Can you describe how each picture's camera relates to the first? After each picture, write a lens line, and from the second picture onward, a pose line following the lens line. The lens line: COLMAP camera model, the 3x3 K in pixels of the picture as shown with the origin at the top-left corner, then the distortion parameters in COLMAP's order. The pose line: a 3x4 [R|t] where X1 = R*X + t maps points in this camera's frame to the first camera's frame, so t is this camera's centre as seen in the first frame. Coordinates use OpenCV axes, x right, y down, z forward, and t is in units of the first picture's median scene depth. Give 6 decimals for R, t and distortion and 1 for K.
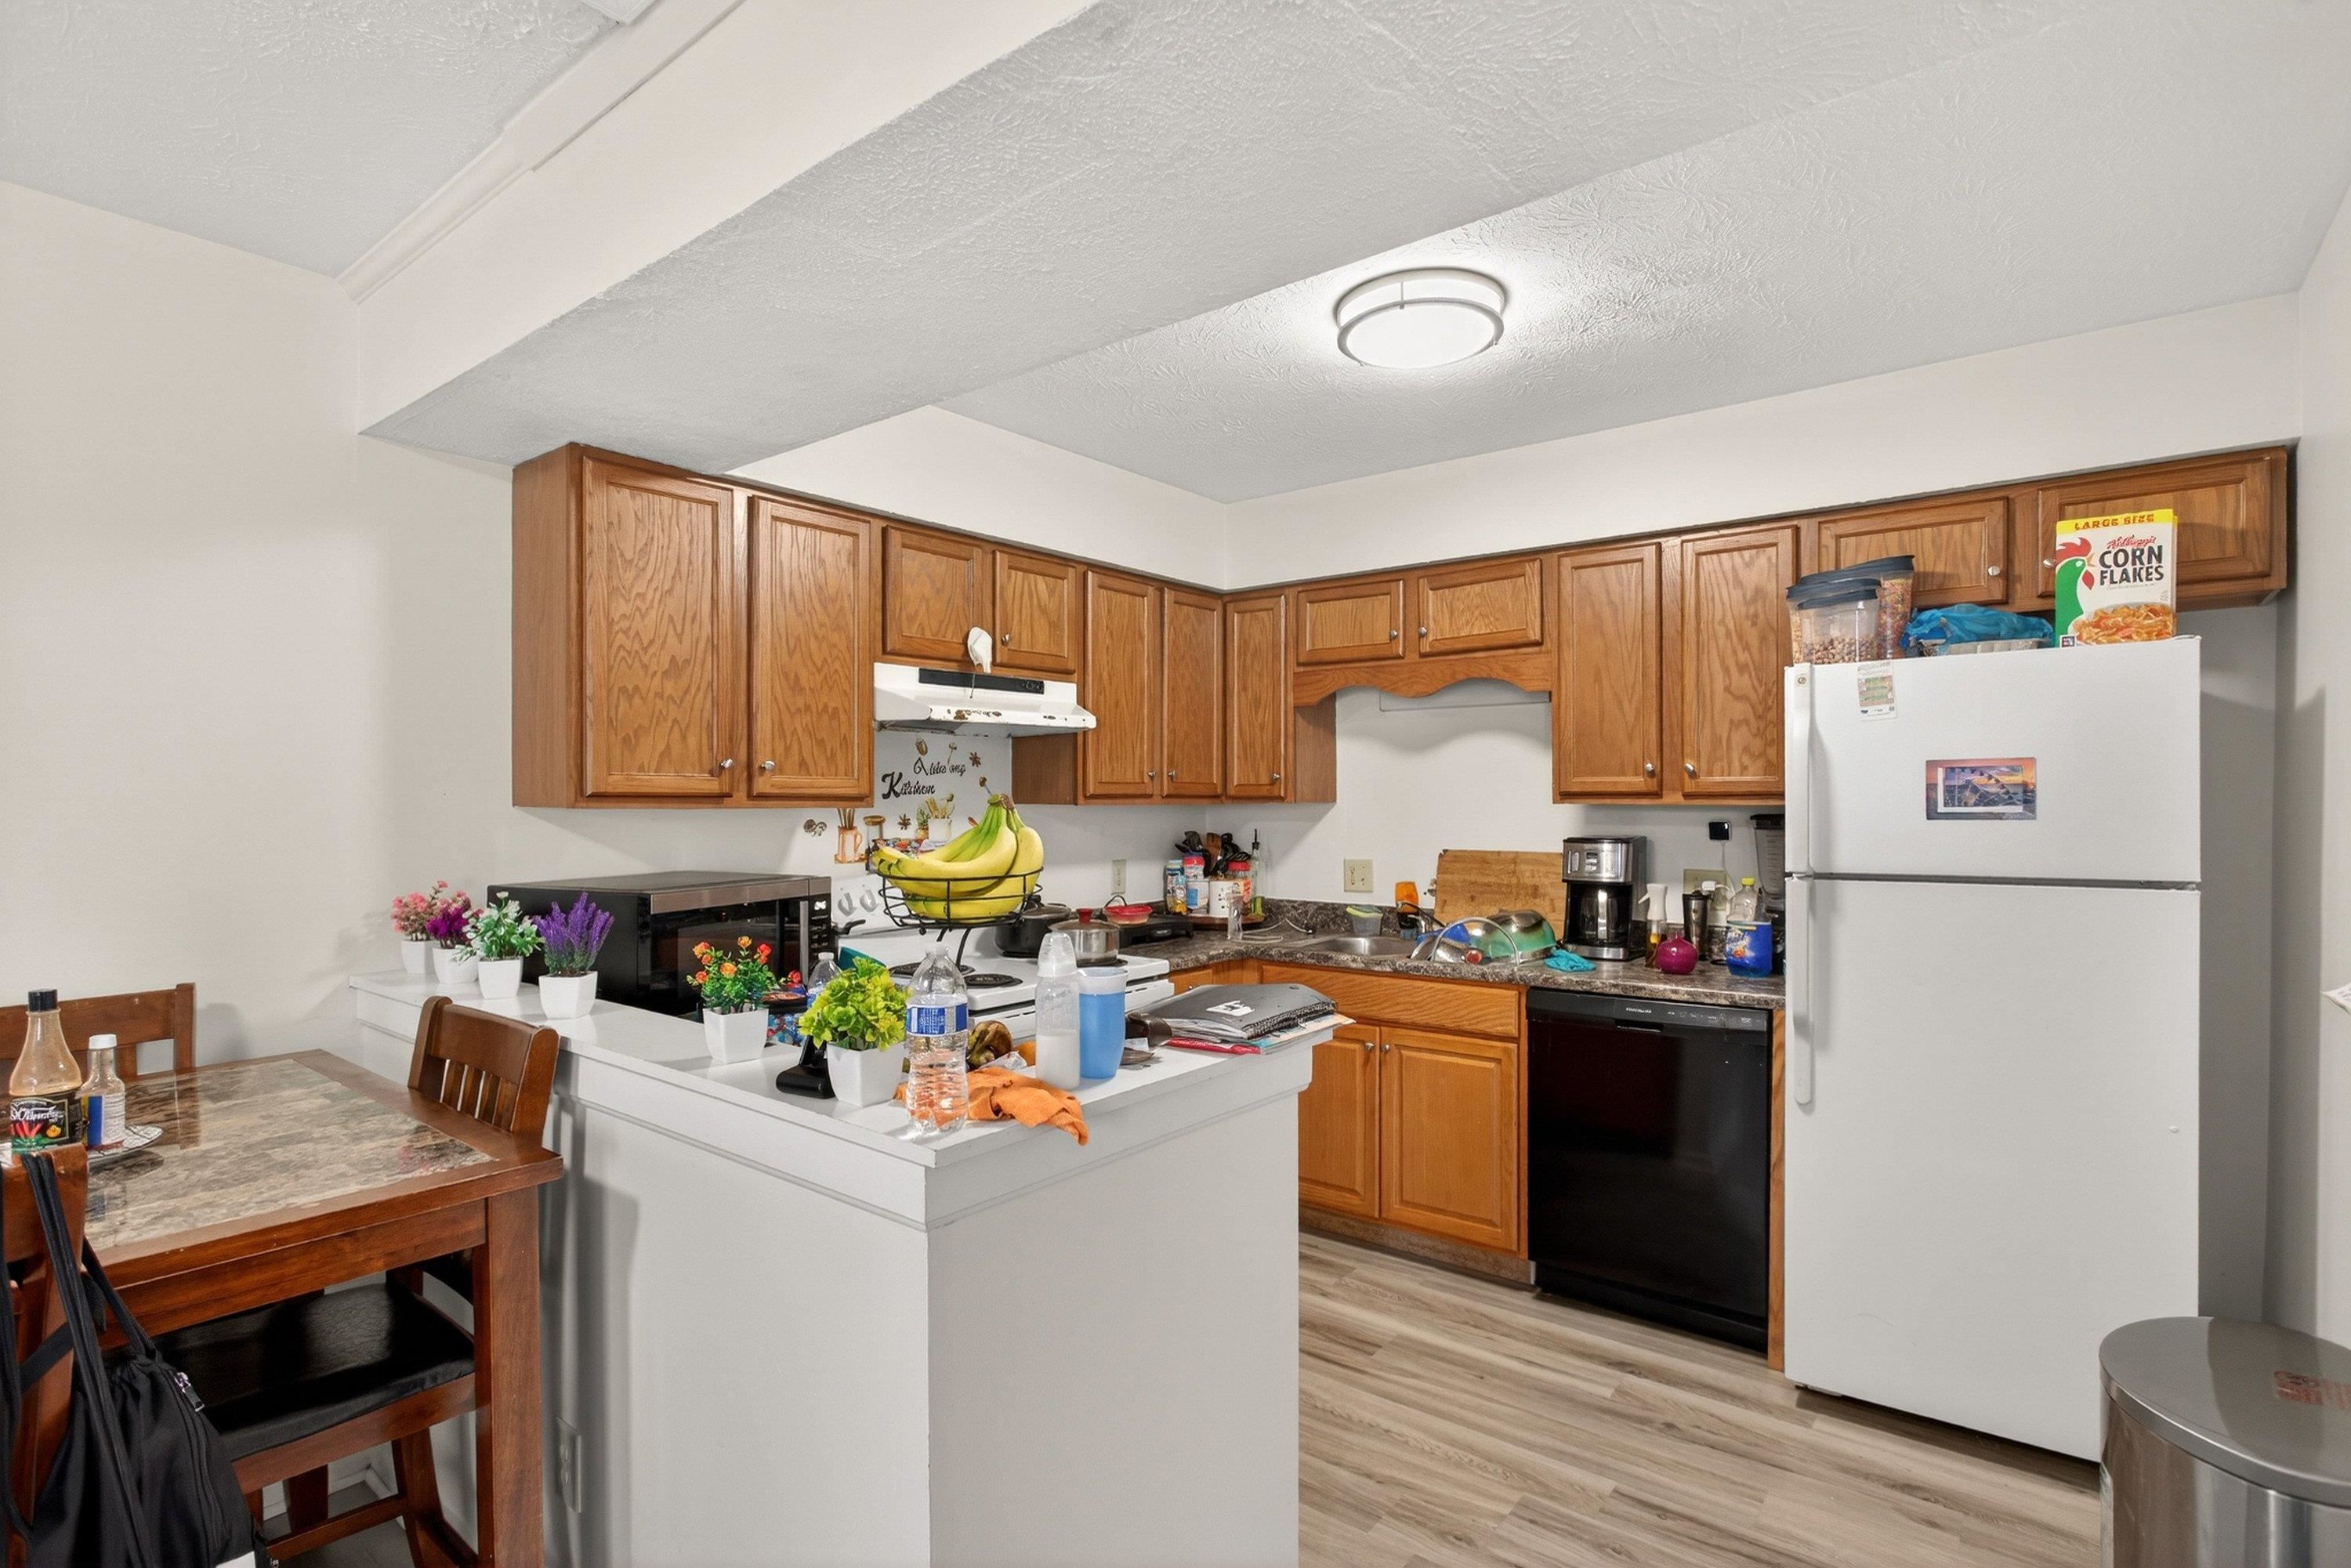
lens RADIAL K [[1128.8, 0, 1177.3], [0, 1128.8, 800.7], [0, 0, 1]] dist [0.000496, -0.000023]
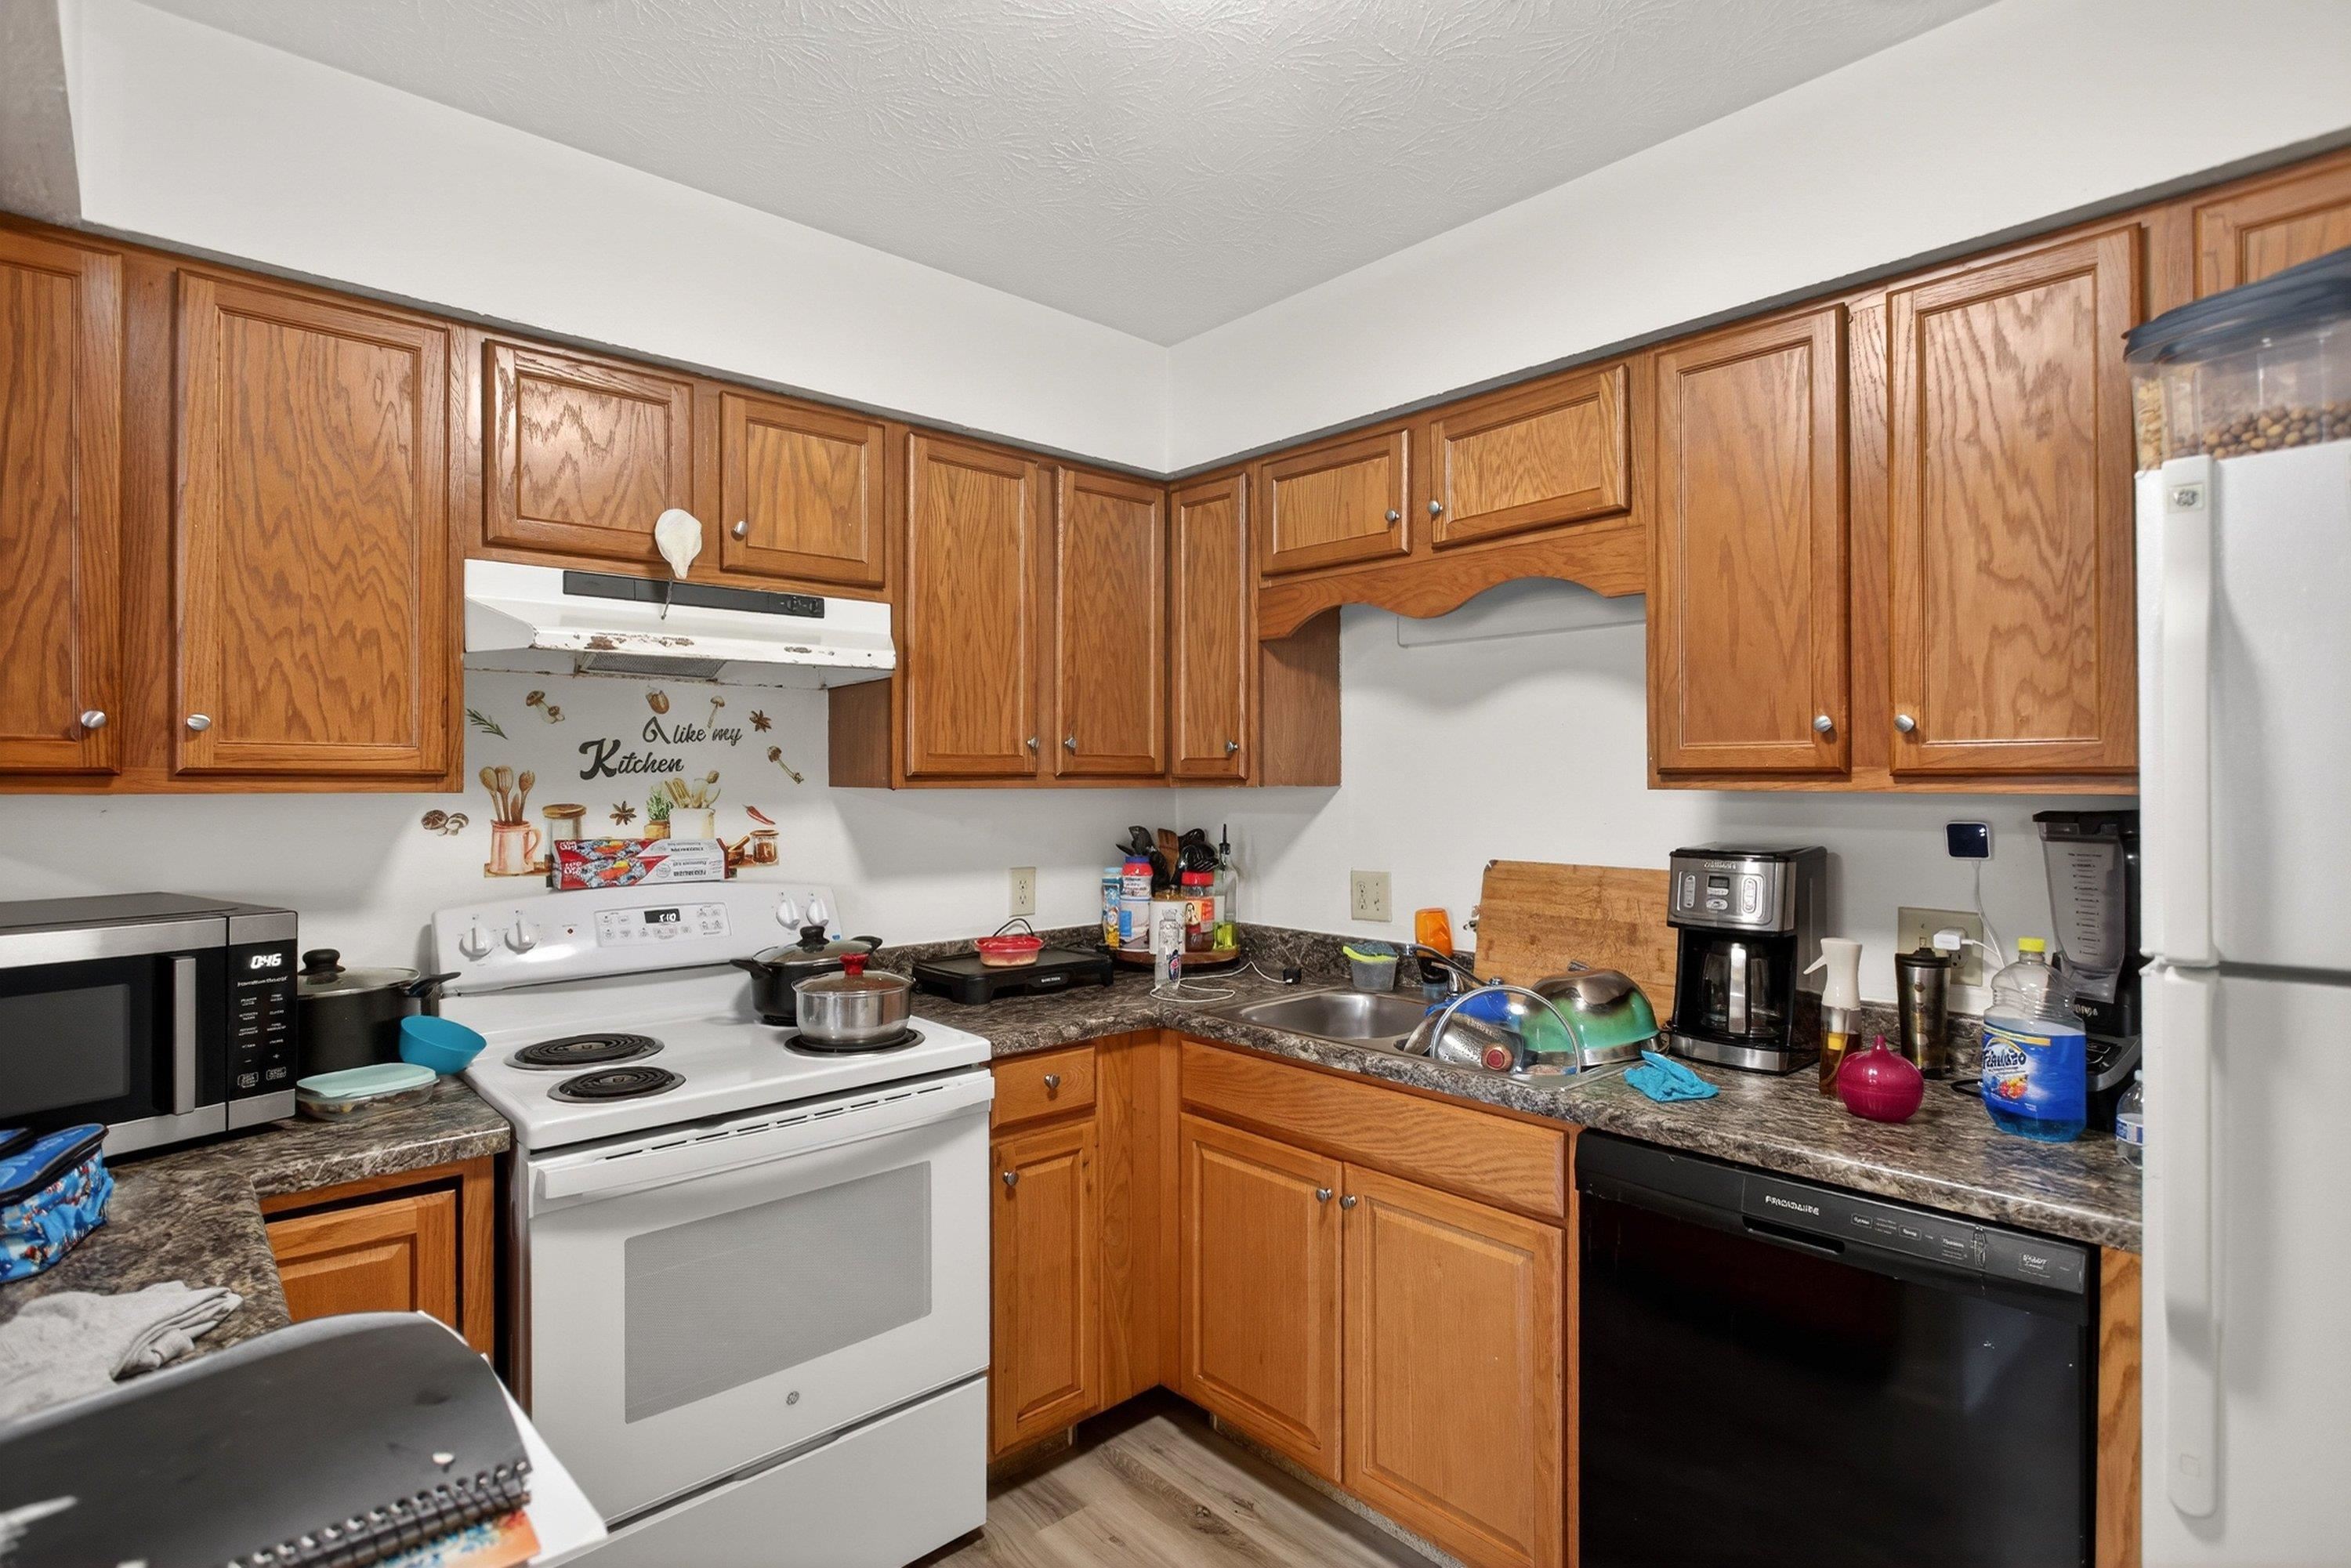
lens RADIAL K [[1128.8, 0, 1173.9], [0, 1128.8, 771.4], [0, 0, 1]] dist [0.000496, -0.000023]
pose [[0.986431, 0.000484, -0.164177, 0.190458], [-0.002062, 0.999953, -0.009444, -0.000564], [0.164165, 0.009654, 0.986386, 0.397749]]
